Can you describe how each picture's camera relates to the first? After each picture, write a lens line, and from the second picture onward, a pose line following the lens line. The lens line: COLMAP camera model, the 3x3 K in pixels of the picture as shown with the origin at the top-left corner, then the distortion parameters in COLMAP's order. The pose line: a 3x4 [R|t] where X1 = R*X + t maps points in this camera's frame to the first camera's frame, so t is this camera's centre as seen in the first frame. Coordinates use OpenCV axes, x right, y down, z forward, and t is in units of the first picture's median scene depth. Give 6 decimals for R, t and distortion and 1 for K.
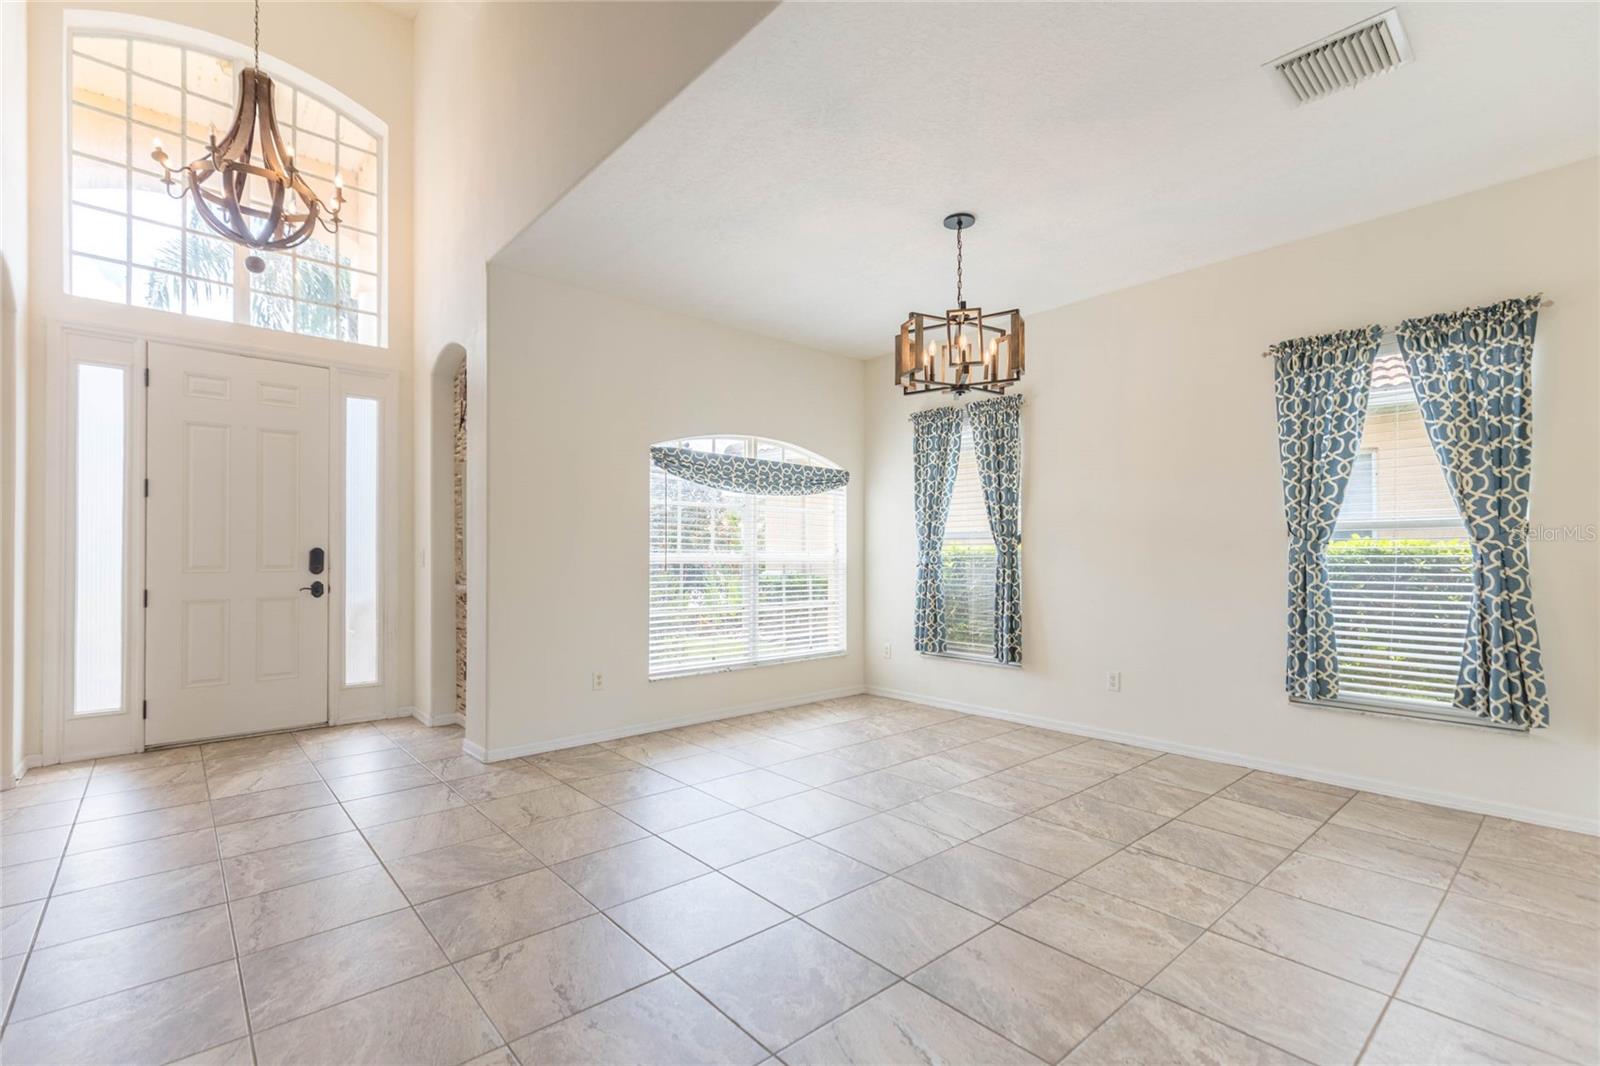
lens RADIAL K [[722.9, 0, 820.9], [0, 722.9, 545.9], [0, 0, 1]] dist [0.004128, 0.000035]
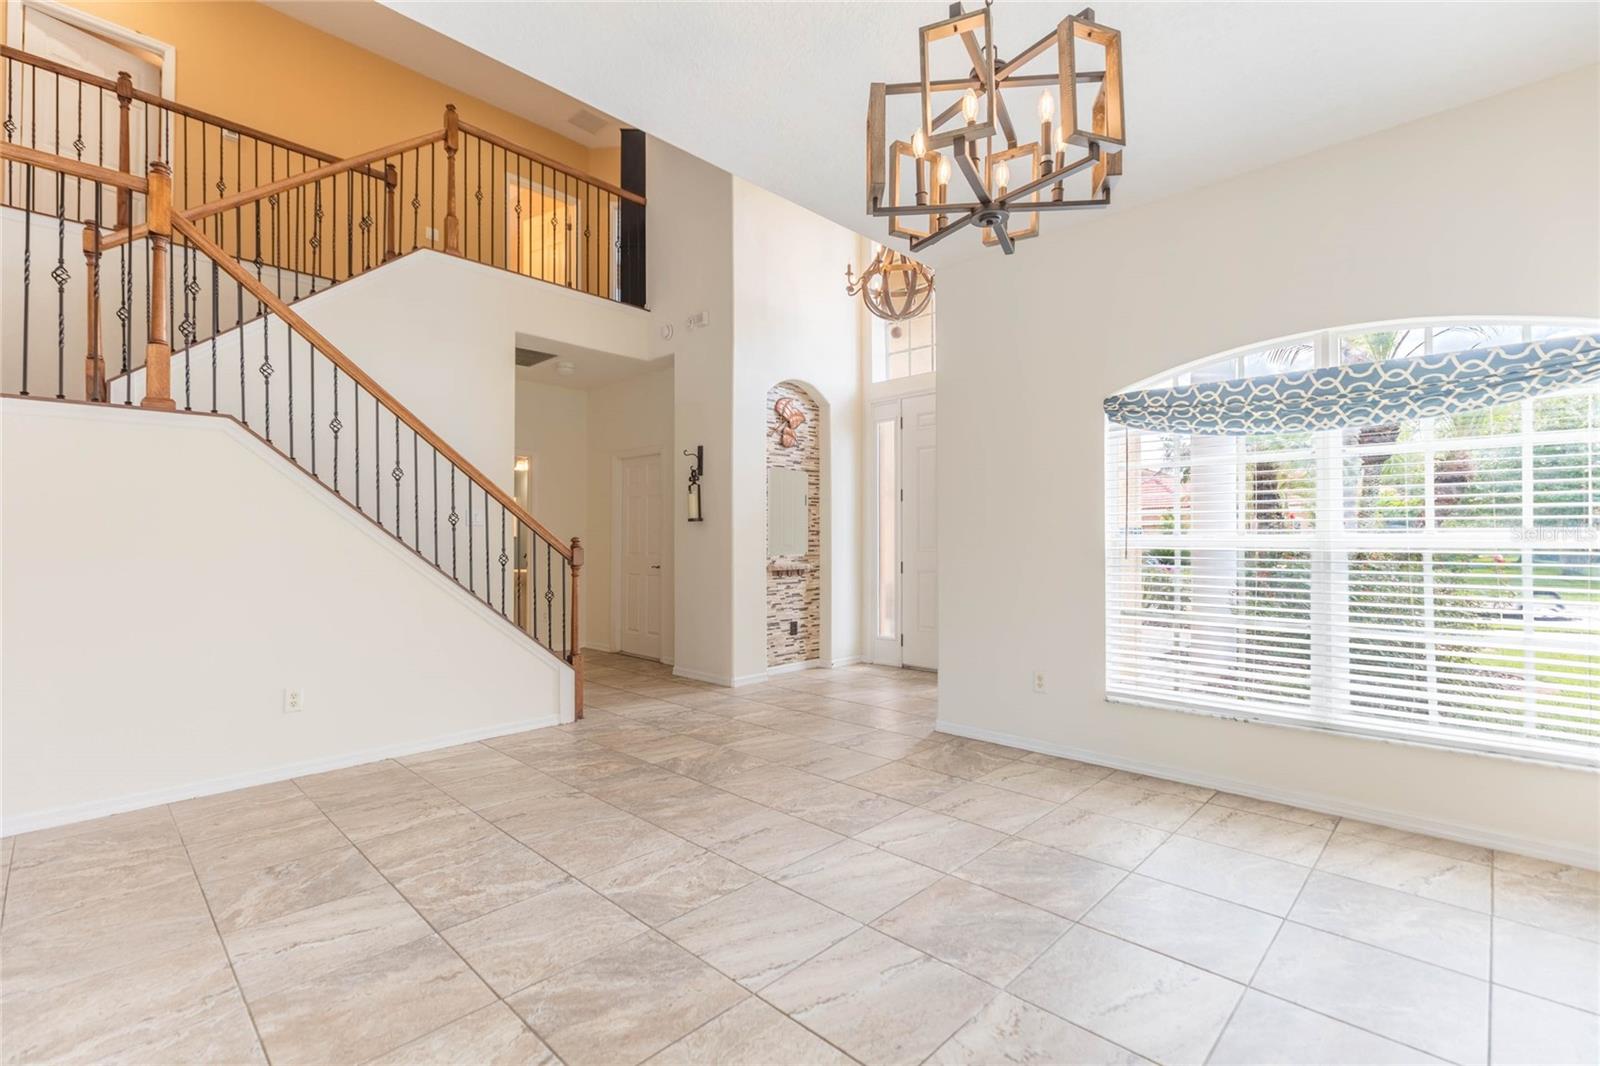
lens RADIAL K [[722.9, 0, 798.4], [0, 722.9, 534.1], [0, 0, 1]] dist [0.004128, 0.000035]
pose [[0.056868, -0.009295, -0.998338, 0.556532], [0.017746, 0.999808, -0.008298, 0.009616], [0.998224, -0.017244, 0.057022, 0.672255]]
